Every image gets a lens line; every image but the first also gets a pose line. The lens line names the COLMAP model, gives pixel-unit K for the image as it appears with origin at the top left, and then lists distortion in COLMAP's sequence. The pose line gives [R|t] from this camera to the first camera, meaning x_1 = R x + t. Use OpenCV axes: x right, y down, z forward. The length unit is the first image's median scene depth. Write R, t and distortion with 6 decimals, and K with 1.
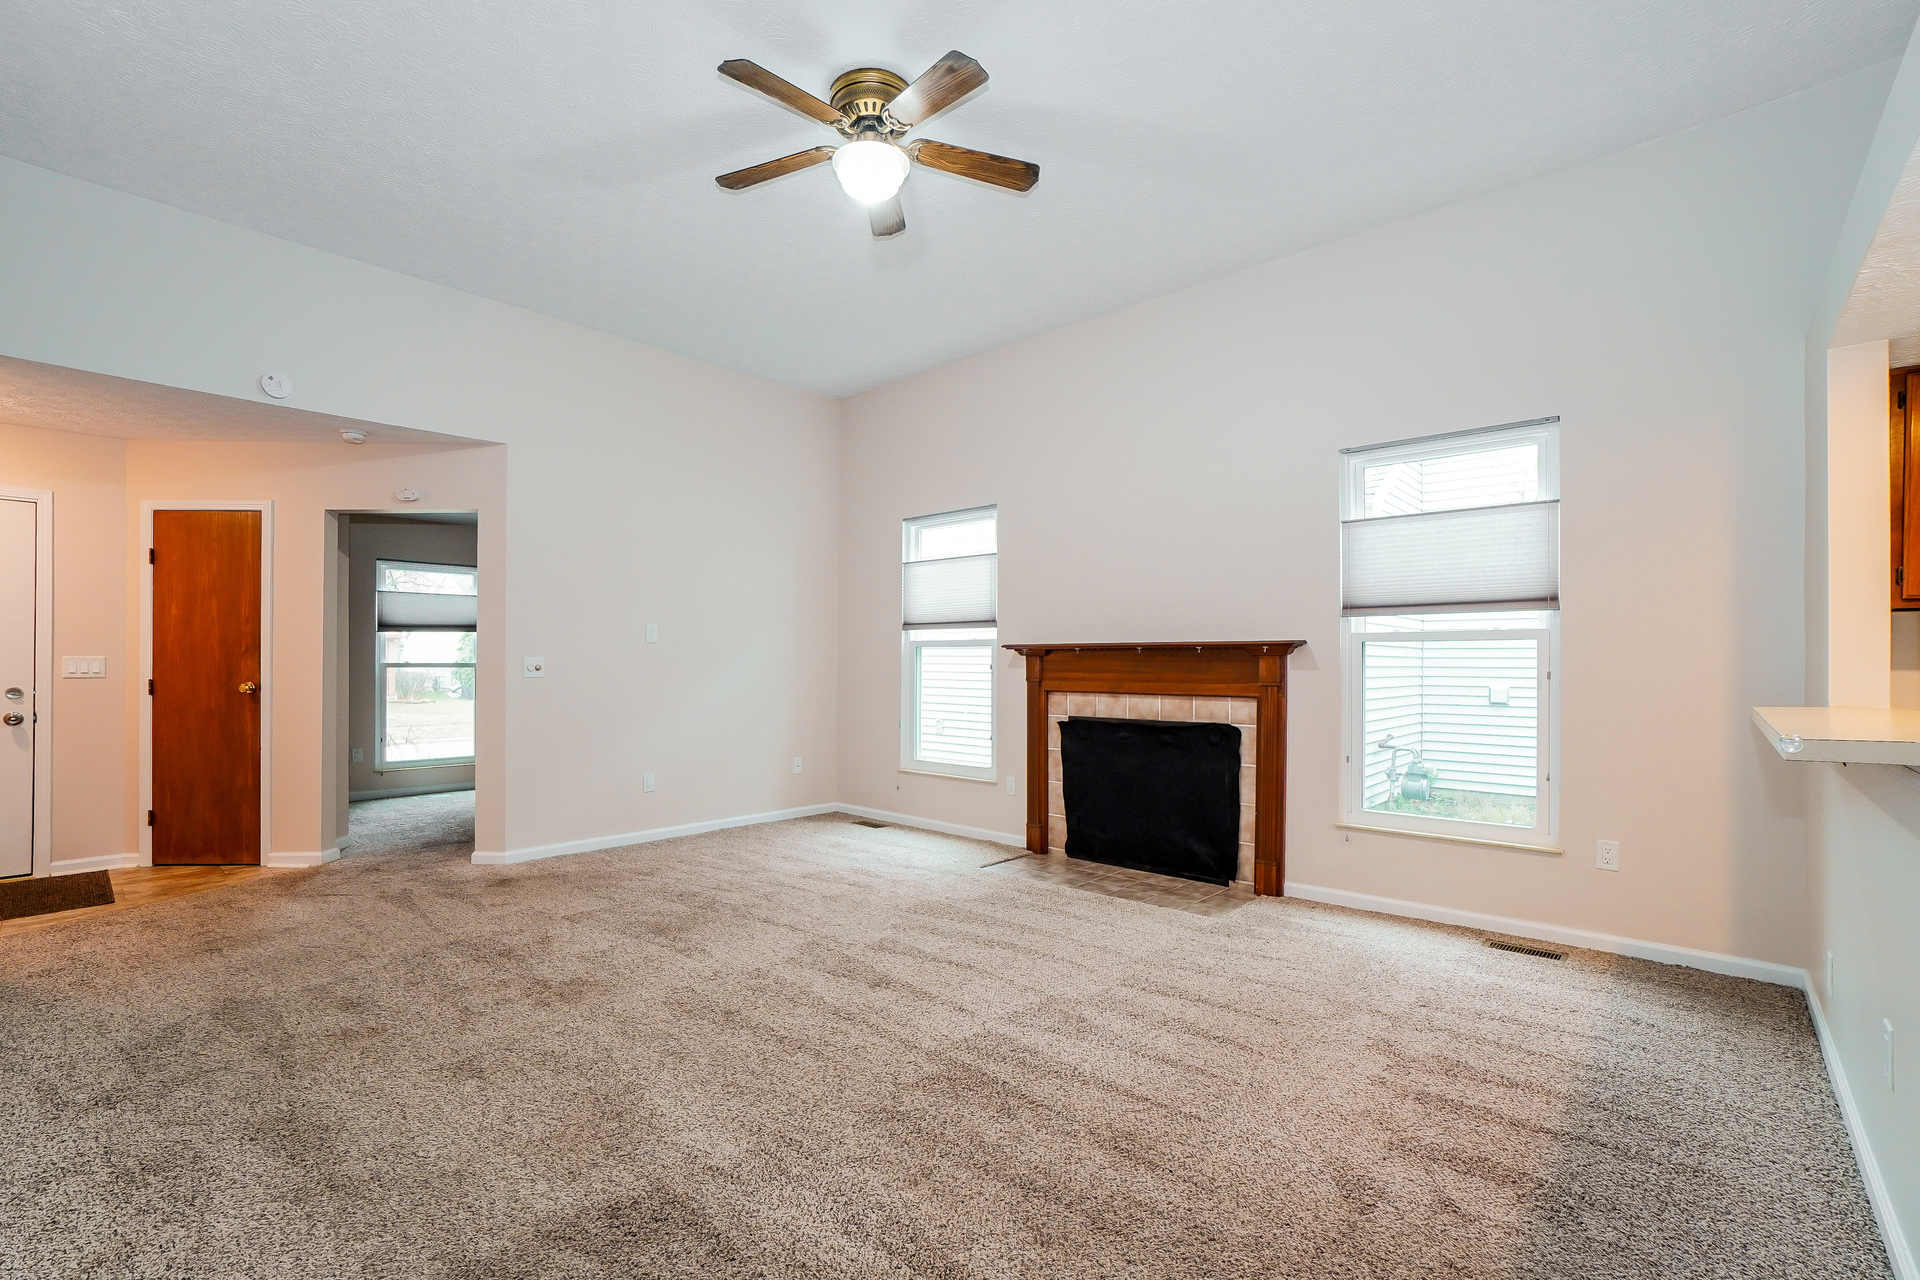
lens RADIAL K [[891.7, 0, 911.1], [0, 891.7, 663.8], [0, 0, 1]] dist [-0.057278, 0.030468]
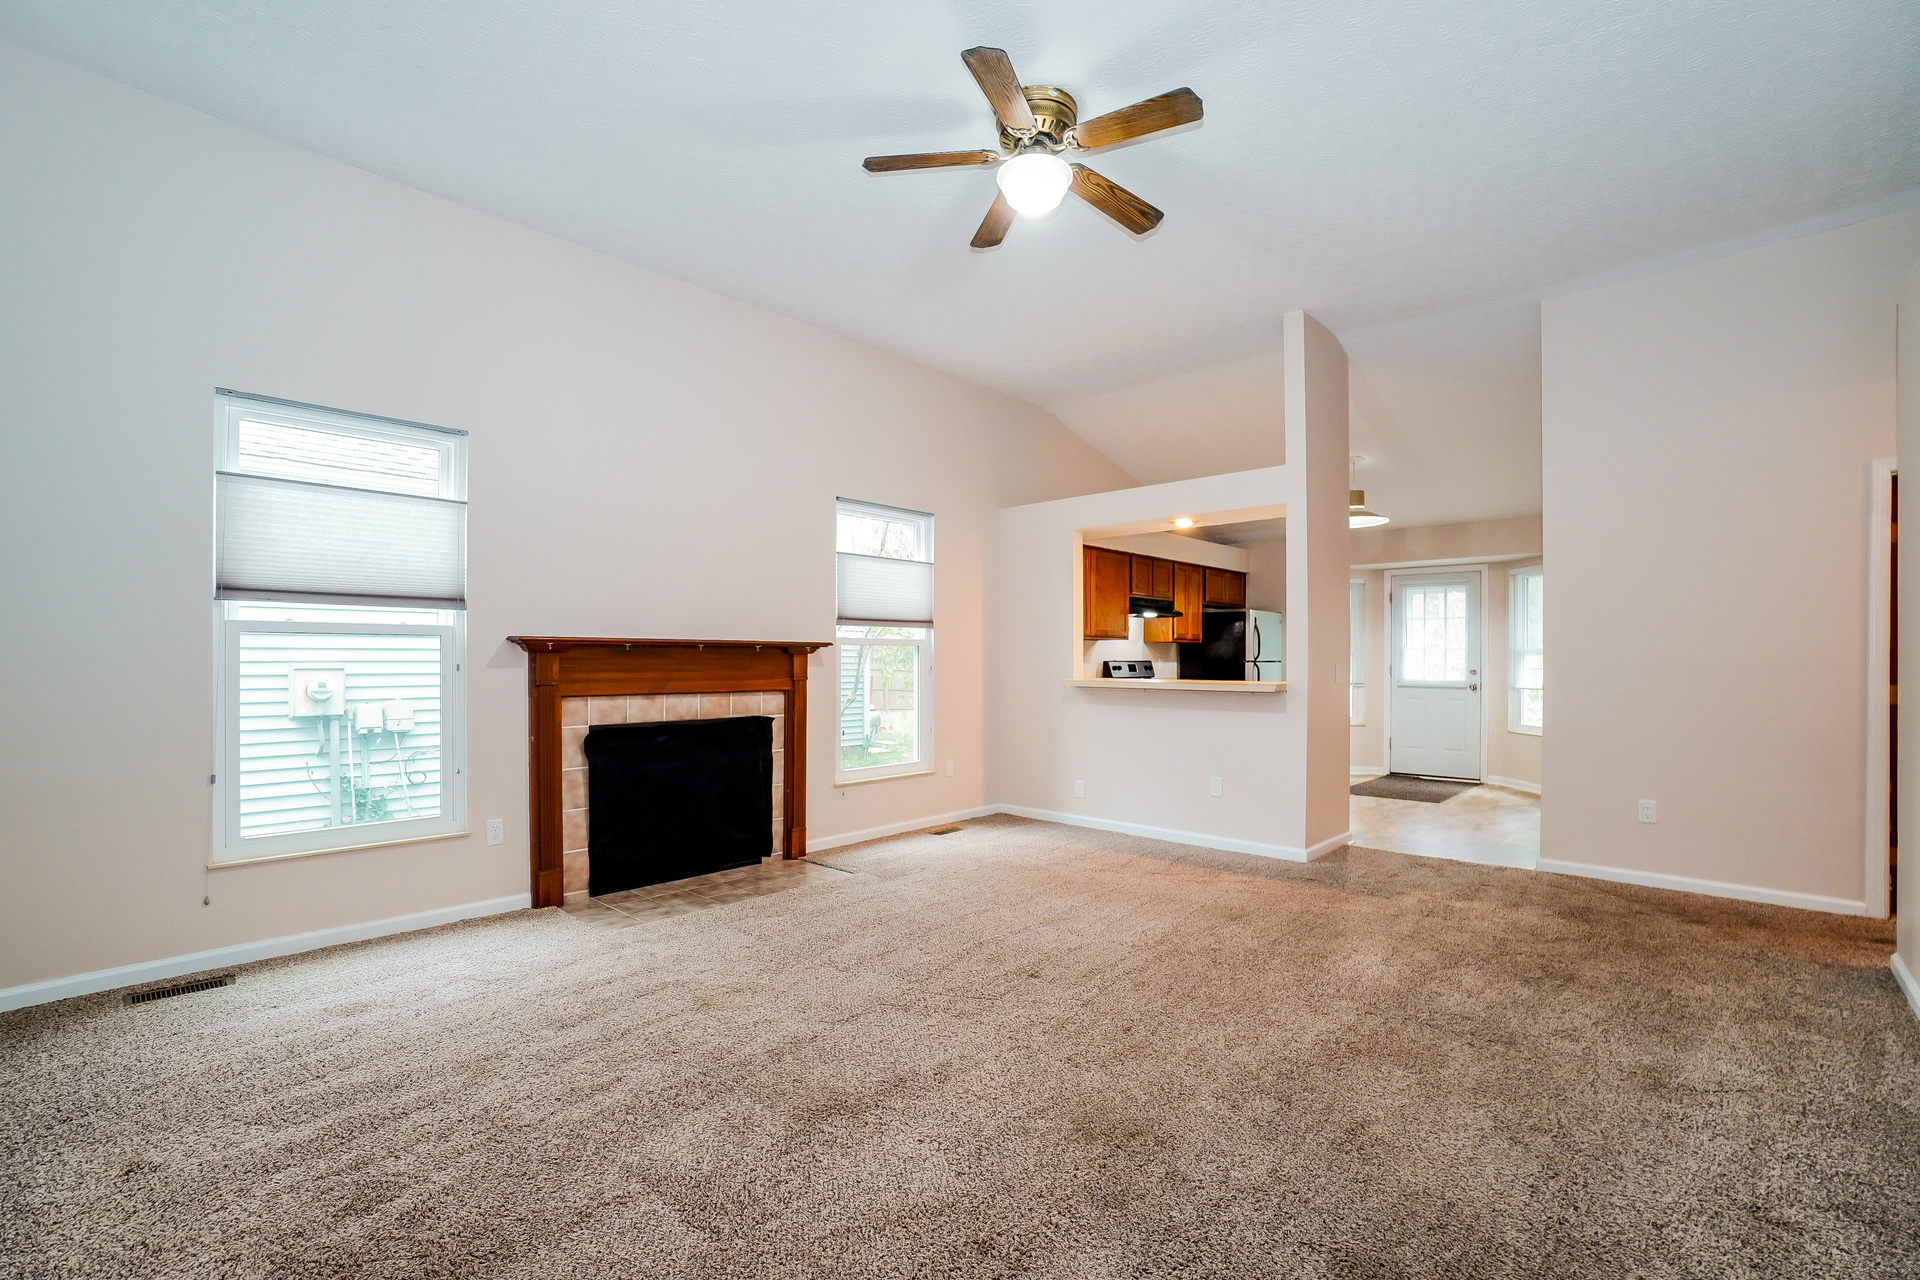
lens RADIAL K [[863.8, 0, 983.7], [0, 863.8, 660.7], [0, 0, 1]] dist [-0.021048, 0.000241]
pose [[-0.064935, -0.004450, 0.997880, -0.731015], [-0.001648, 0.999989, 0.004352, -0.005934], [-0.997888, -0.001362, -0.064941, 0.790353]]
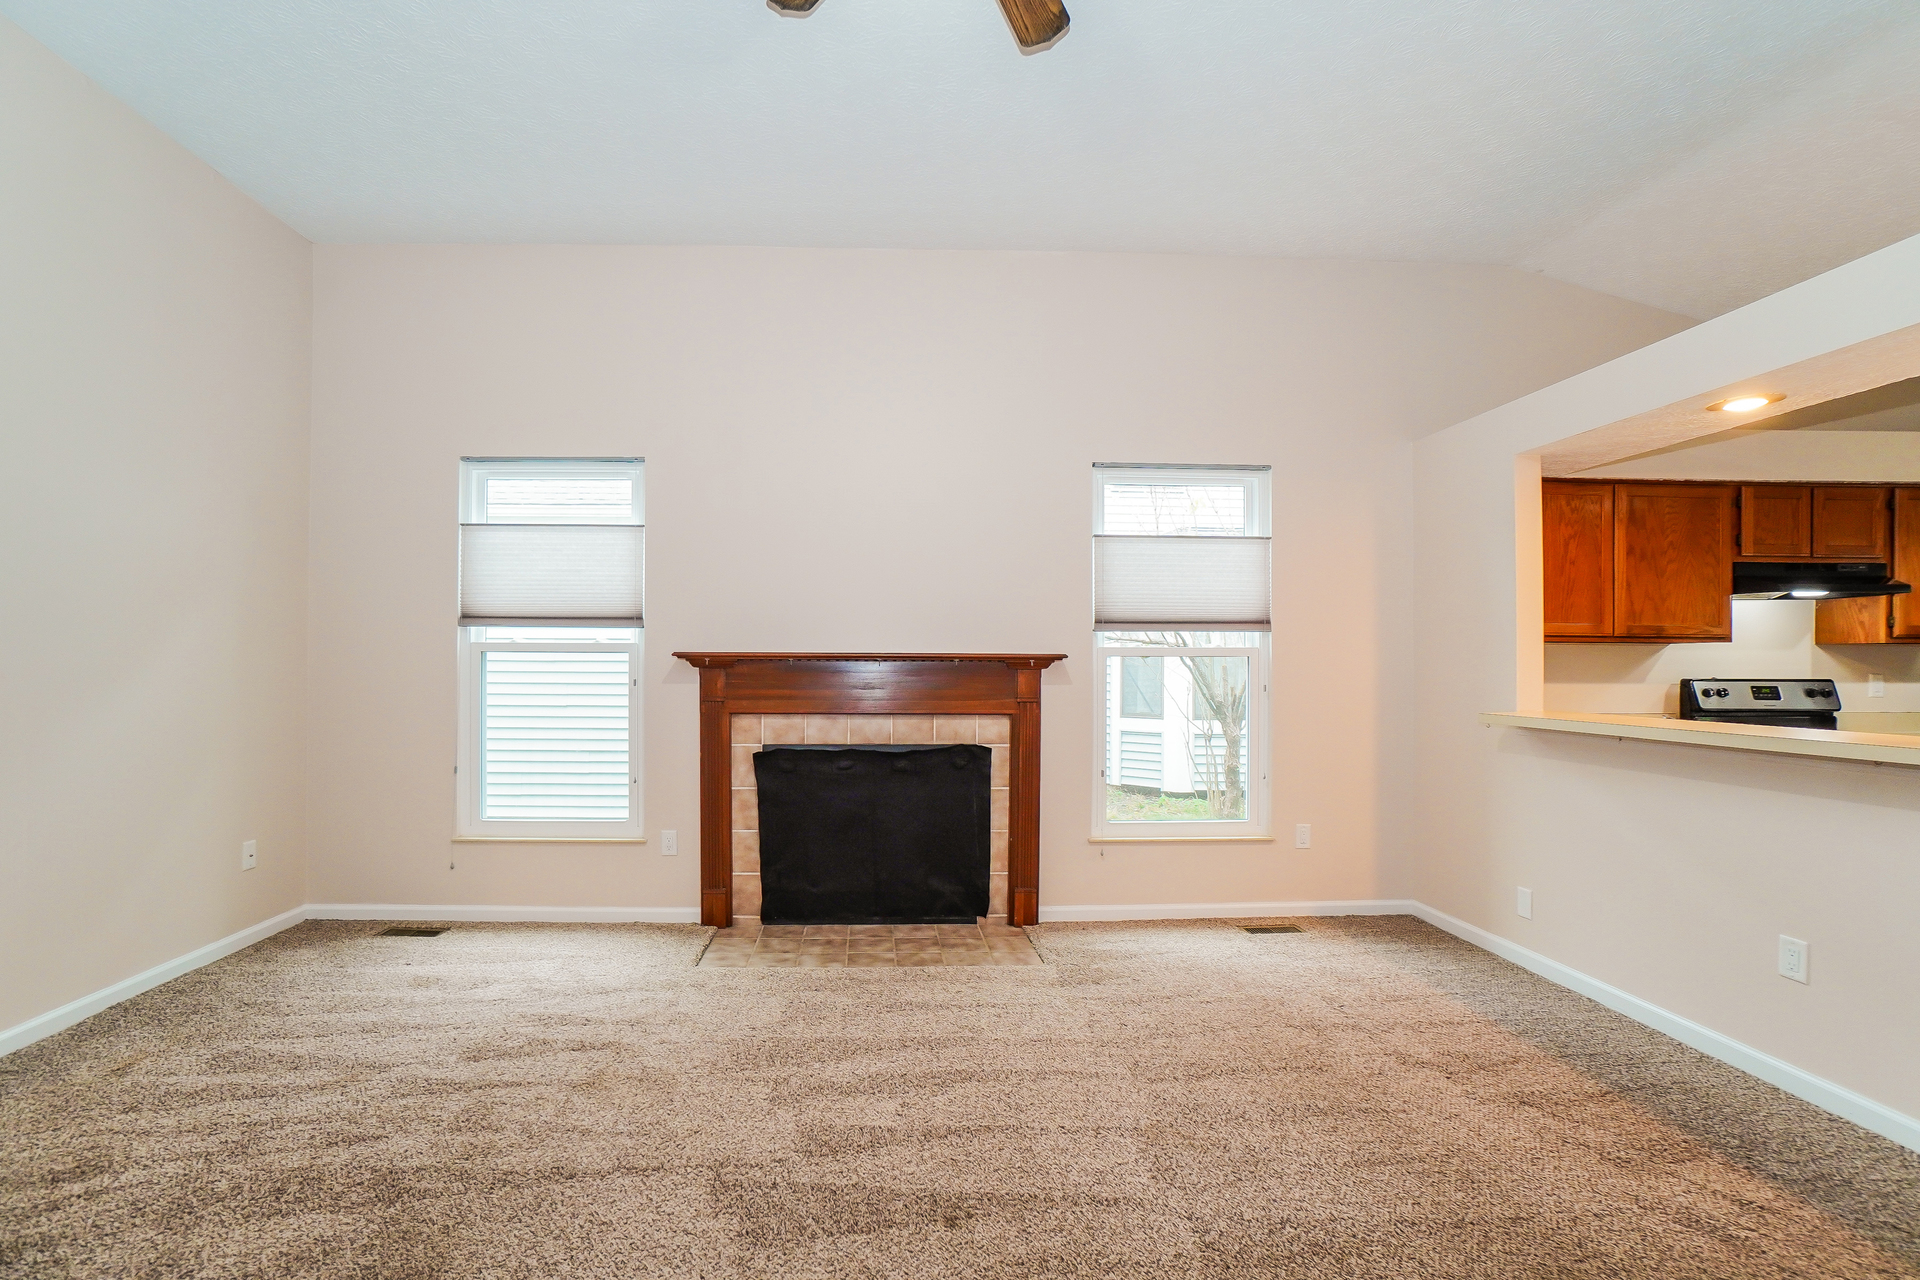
lens RADIAL K [[891.7, 0, 911.1], [0, 891.7, 663.8], [0, 0, 1]] dist [-0.057278, 0.030468]
pose [[0.678578, 0.001064, 0.734527, -0.354045], [-0.001958, 0.999998, 0.000360, -0.014542], [-0.734525, -0.001683, 0.678579, 0.430002]]
